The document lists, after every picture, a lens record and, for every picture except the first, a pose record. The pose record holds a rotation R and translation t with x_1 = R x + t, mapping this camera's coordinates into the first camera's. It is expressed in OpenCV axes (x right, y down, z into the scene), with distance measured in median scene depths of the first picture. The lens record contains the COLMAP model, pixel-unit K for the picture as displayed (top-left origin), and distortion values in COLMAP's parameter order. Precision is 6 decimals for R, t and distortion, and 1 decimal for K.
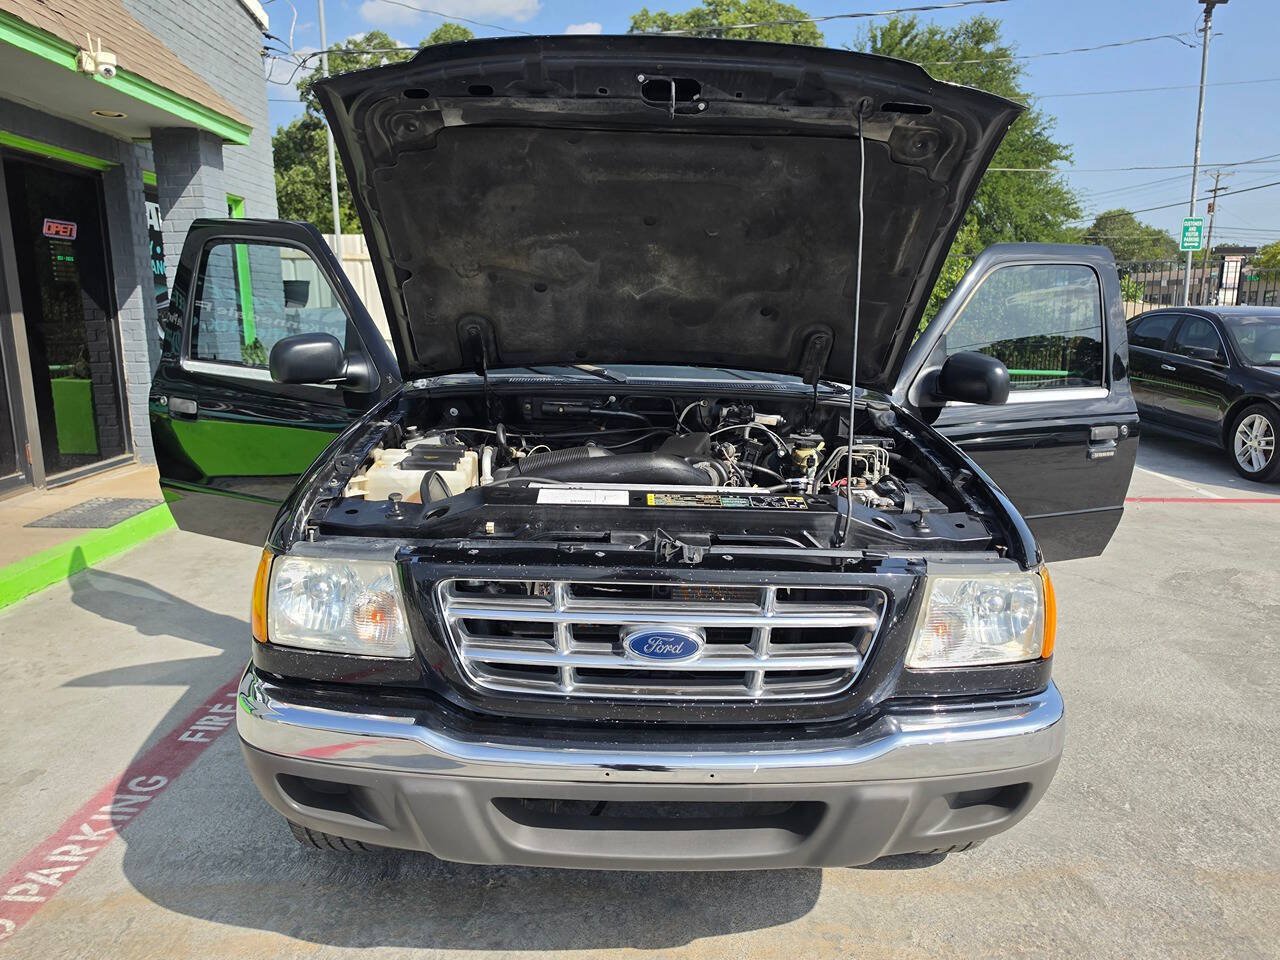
lens RADIAL K [[896.3, 0, 647.5], [0, 896.3, 481.9], [0, 0, 1]] dist [-0.001640, 0.002327]
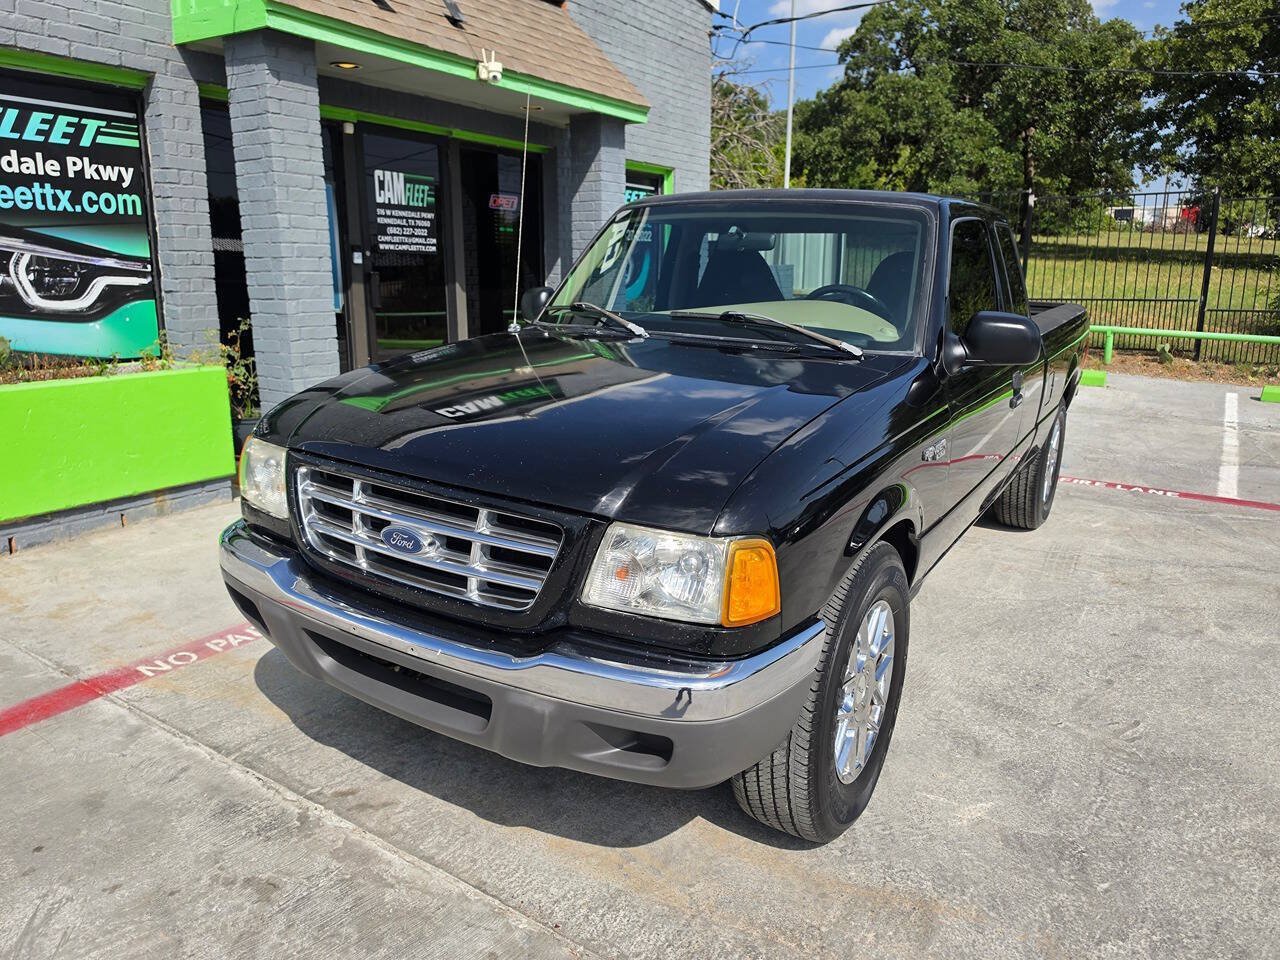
lens RADIAL K [[892.0, 0, 637.0], [0, 892.0, 479.0], [0, 0, 1]] dist [-0.002984, 0.000790]
pose [[0.826491, 0.136901, -0.546050, 0.662939], [-0.112942, 0.990582, 0.077403, -0.025708], [0.551504, -0.002301, 0.834169, 0.099190]]
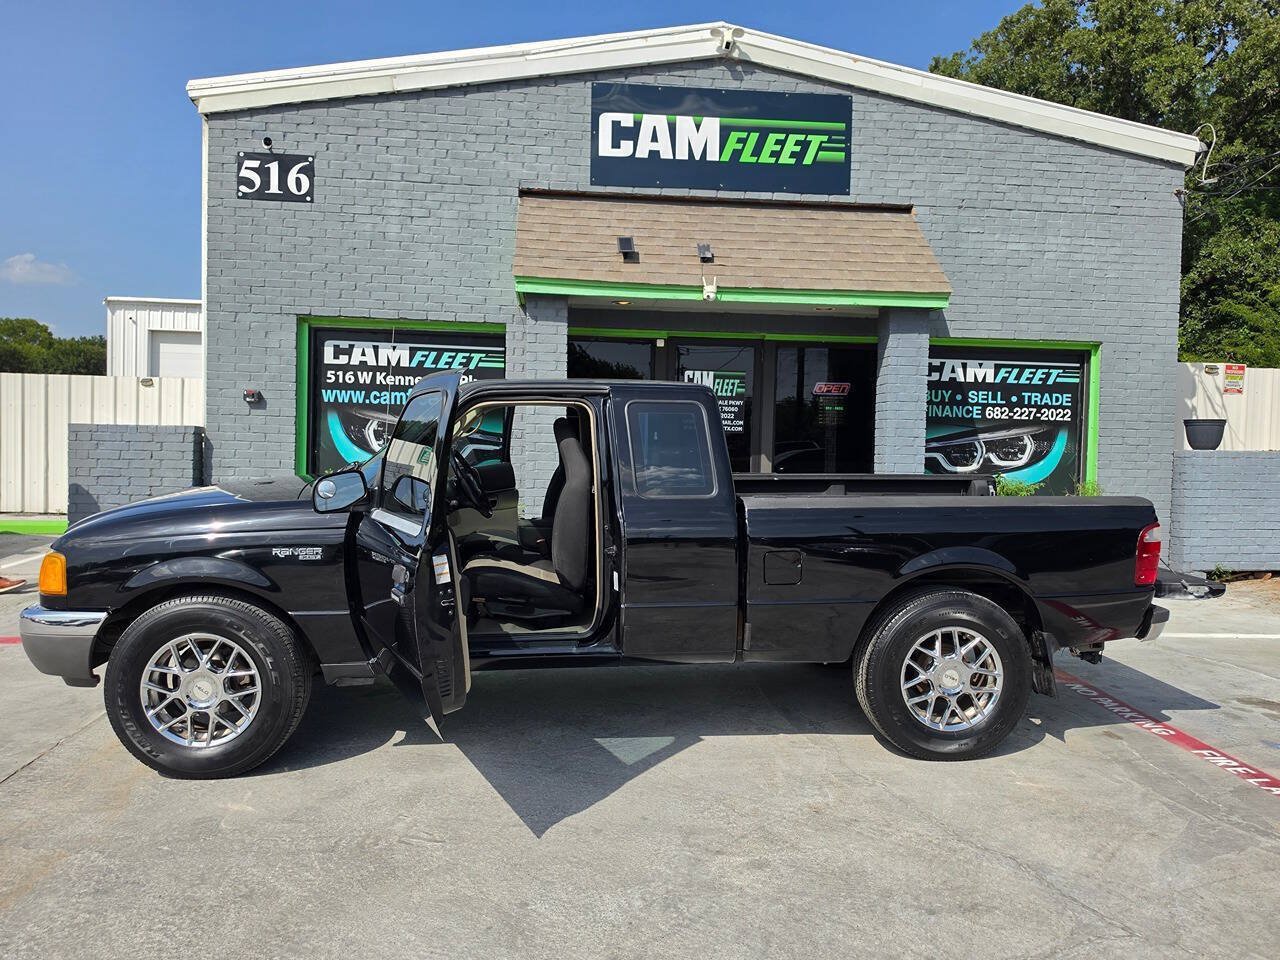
lens RADIAL K [[889.6, 0, 640.0], [0, 889.6, 480.0], [0, 0, 1]] dist [0.081584, -0.129869]
pose [[0.075782, 0.051242, -0.995807, 1.975272], [-0.210235, 0.977050, 0.034278, -0.324254], [0.974709, 0.206756, 0.084816, 1.587232]]
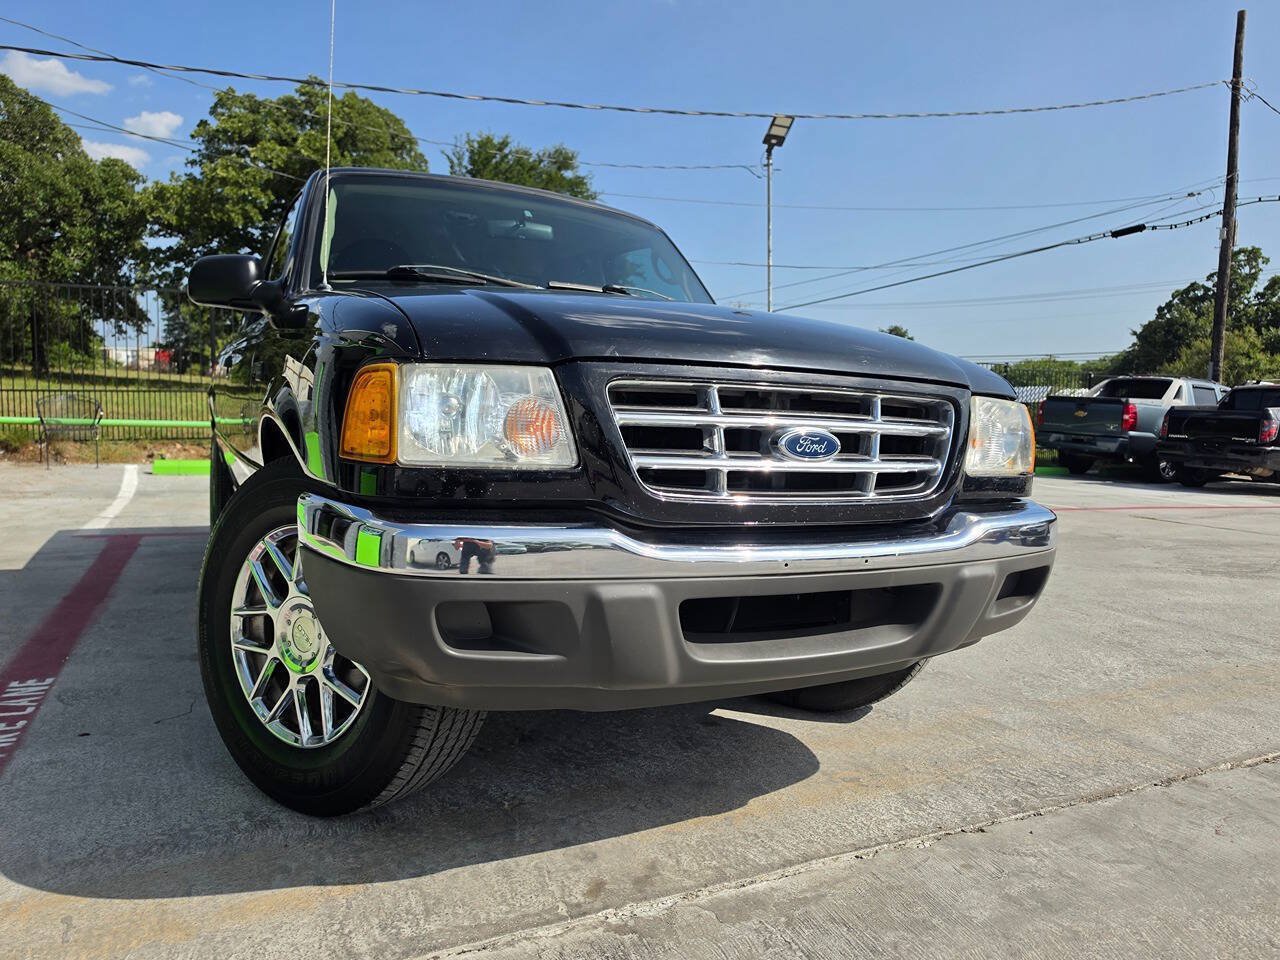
lens RADIAL K [[885.1, 0, 645.1], [0, 885.1, 493.8], [0, 0, 1]] dist [0.038010, -0.052012]
pose [[0.899007, -0.026479, 0.437133, -0.418053], [0.071357, 0.993688, -0.086562, 0.218718], [-0.432082, 0.109012, 0.895221, 0.107854]]
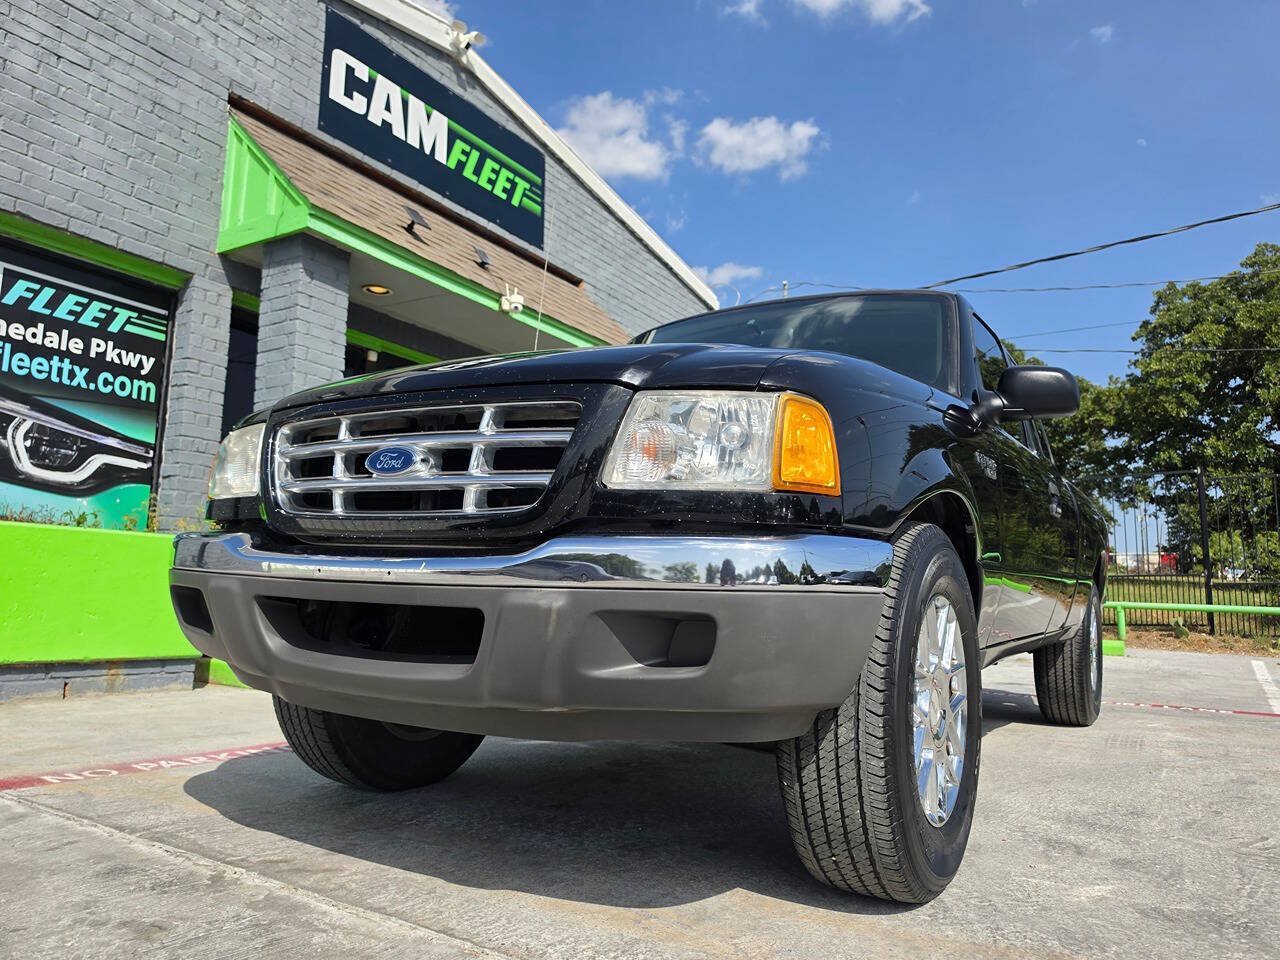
lens RADIAL K [[895.9, 0, 655.8], [0, 895.9, 502.8], [0, 0, 1]] dist [0.030641, -0.048576]
pose [[0.838141, -0.047845, -0.543351, 0.599418], [-0.122492, 0.954192, -0.272971, 0.335969], [0.531522, 0.295344, 0.793887, 0.227724]]
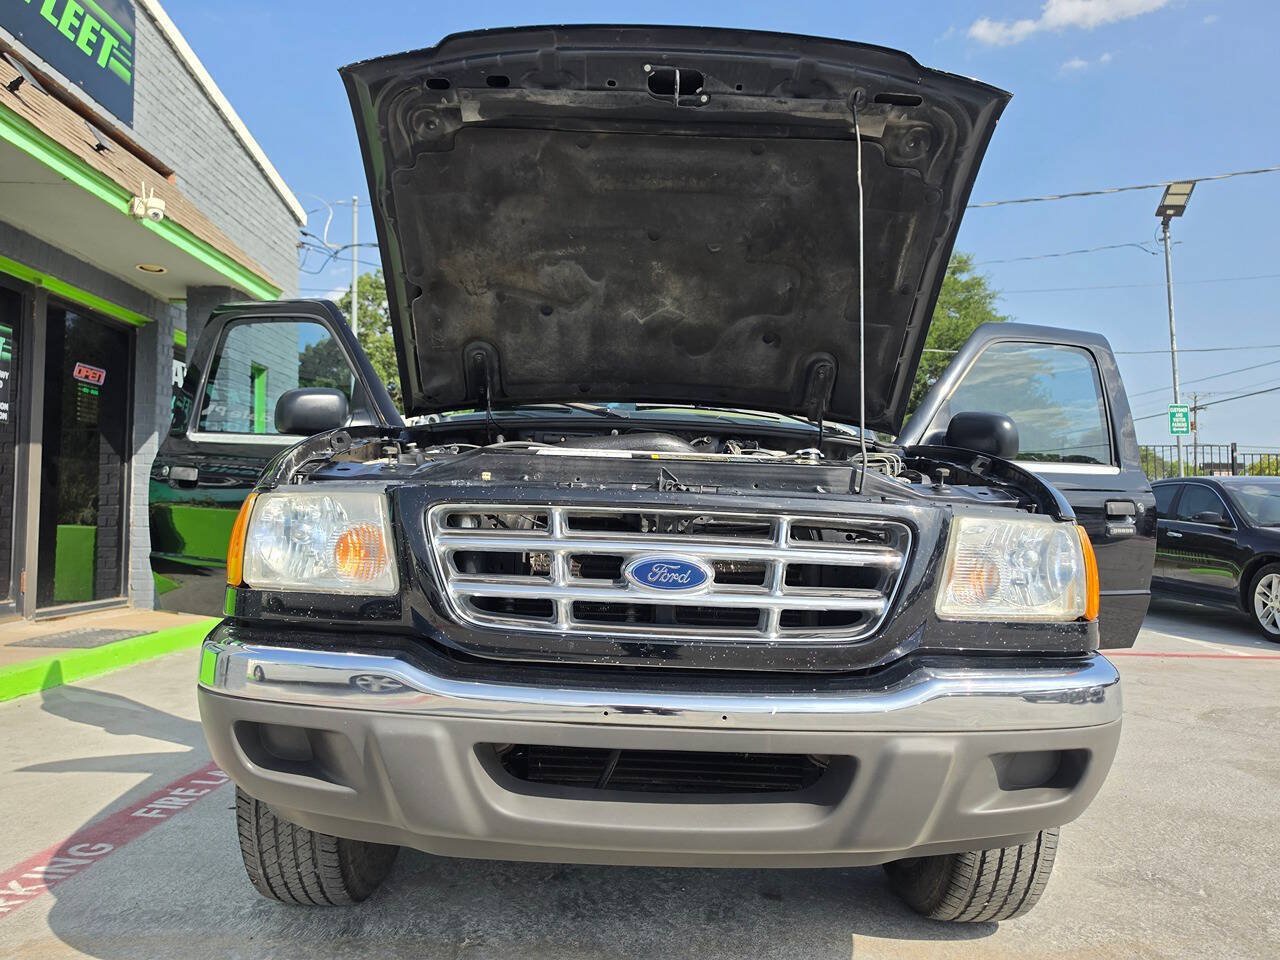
lens RADIAL K [[894.9, 0, 631.3], [0, 894.9, 476.8], [0, 0, 1]] dist [0.001046, -0.003027]
pose [[0.999816, 0.004957, -0.018554, -0.003201], [-0.009296, 0.970312, -0.241678, 0.213031], [0.016806, 0.241806, 0.970179, 0.059197]]
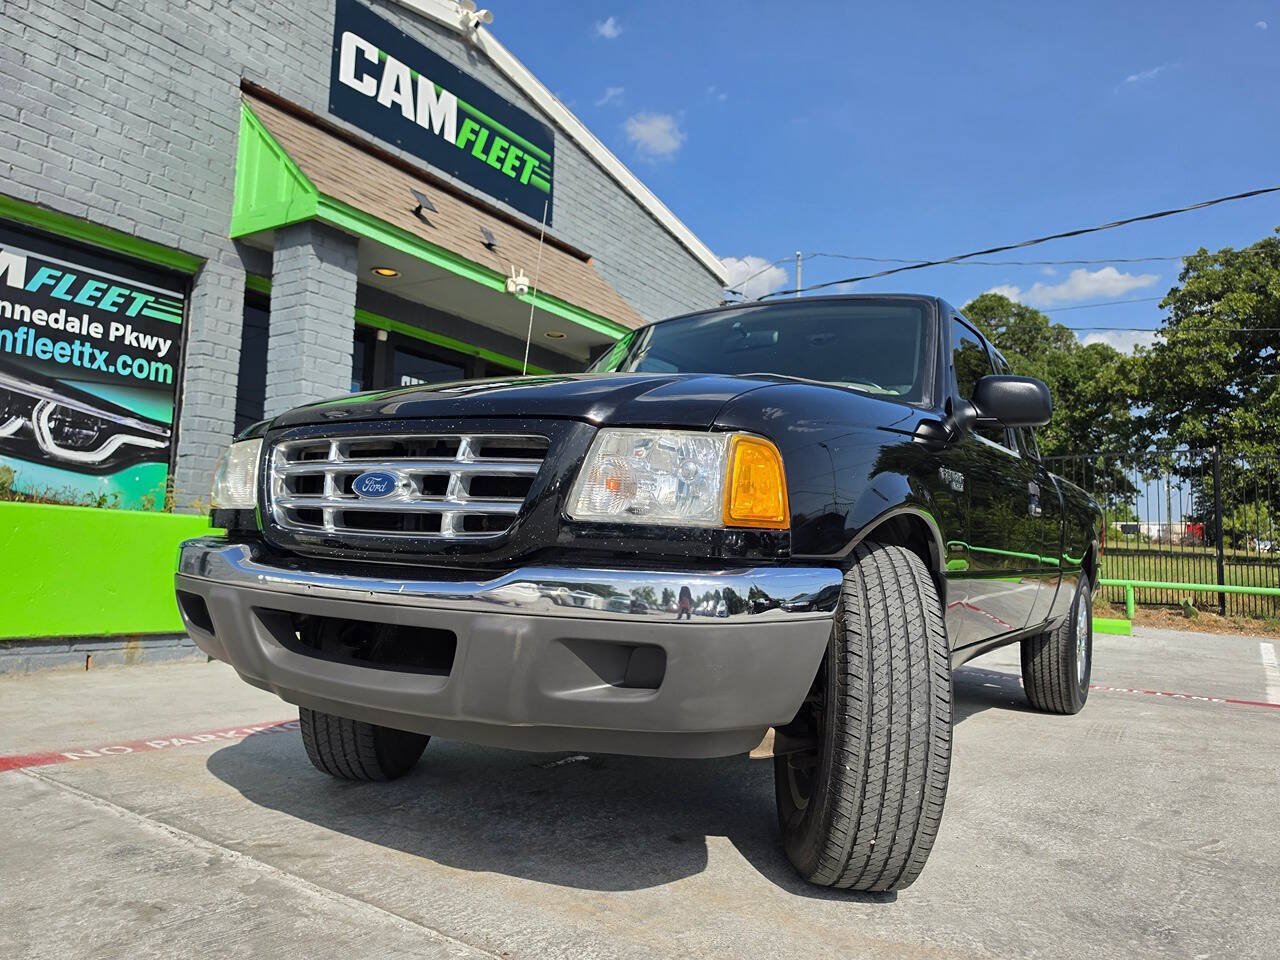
lens RADIAL K [[895.7, 0, 641.3], [0, 895.7, 494.5], [0, 0, 1]] dist [0.038895, -0.058711]
pose [[0.818595, -0.019807, -0.574029, 0.671263], [-0.142677, 0.961067, -0.236627, 0.290302], [0.556368, 0.275603, 0.783899, 0.198962]]
